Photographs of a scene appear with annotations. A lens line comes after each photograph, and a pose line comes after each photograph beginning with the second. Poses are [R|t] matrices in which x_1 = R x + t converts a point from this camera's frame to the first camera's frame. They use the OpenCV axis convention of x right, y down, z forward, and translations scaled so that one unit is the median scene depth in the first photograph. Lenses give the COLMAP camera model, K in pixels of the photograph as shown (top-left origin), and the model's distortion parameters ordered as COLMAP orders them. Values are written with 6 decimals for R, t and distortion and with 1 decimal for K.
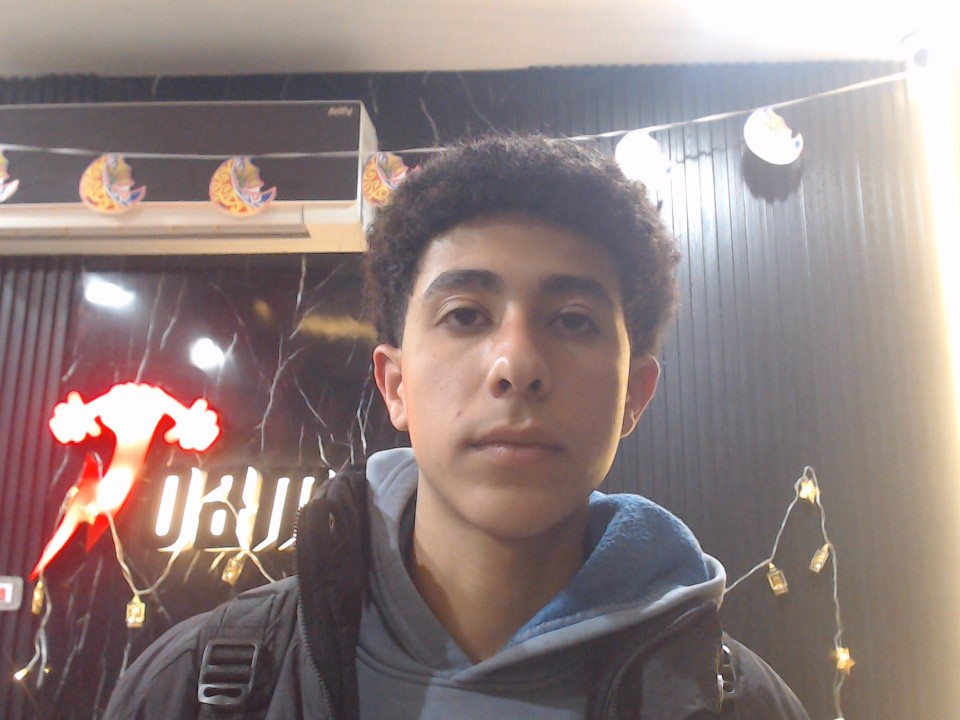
lens RADIAL K [[909.8, 0, 505.1], [0, 909.8, 355.6], [0, 0, 1]] dist [-0.012166, 0.000000]
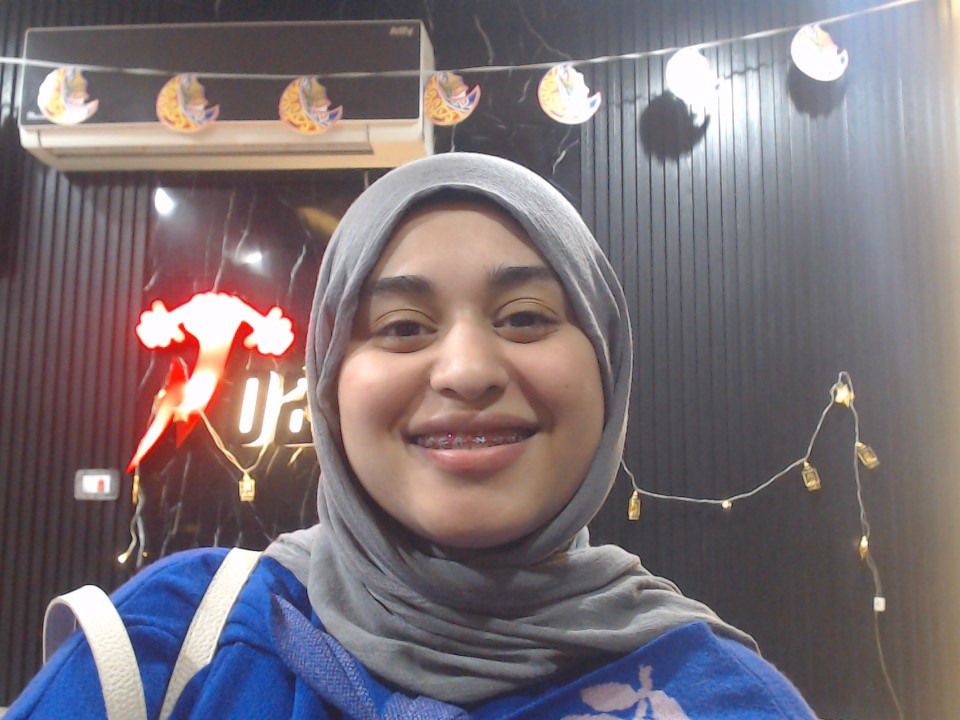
lens RADIAL K [[976.2, 0, 503.3], [0, 976.2, 348.9], [0, 0, 1]] dist [-0.017845, 0.000000]
pose [[0.999800, 0.002343, -0.019865, -0.042429], [-0.000562, 0.996017, 0.089159, -0.006240], [0.019995, -0.089130, 0.995819, -0.143714]]
